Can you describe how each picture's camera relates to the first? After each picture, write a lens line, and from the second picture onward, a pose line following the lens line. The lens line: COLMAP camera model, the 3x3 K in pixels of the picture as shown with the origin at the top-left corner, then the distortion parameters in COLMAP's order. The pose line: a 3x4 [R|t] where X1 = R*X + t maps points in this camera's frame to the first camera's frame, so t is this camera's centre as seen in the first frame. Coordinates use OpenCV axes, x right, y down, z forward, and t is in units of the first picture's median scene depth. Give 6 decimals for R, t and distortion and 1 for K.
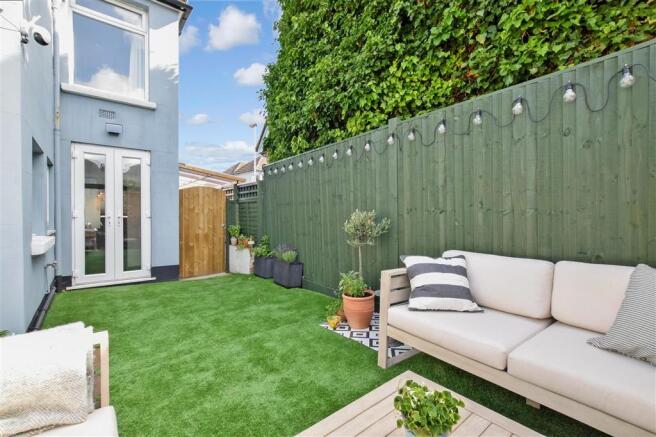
lens RADIAL K [[290.5, 0, 328.0], [0, 290.5, 217.5], [0, 0, 1]] dist [0.003140, 0.001337]
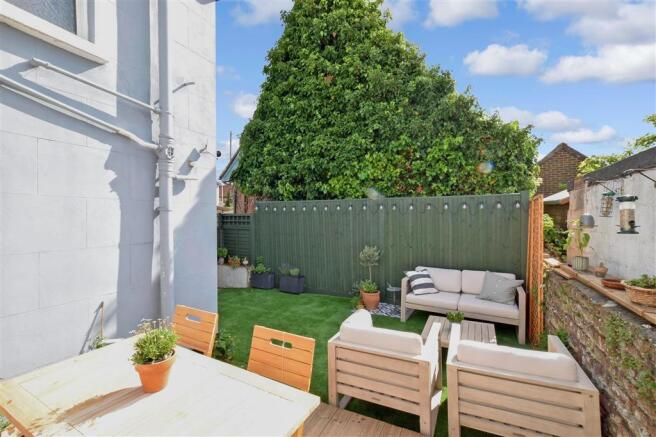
lens RADIAL K [[290.5, 0, 328.3], [0, 290.5, 219.1], [0, 0, 1]] dist [0.003140, 0.001337]
pose [[0.911295, -0.004839, 0.411726, -0.867954], [0.002380, 0.999976, 0.006485, -0.206282], [-0.411748, -0.004930, 0.911284, -0.561070]]
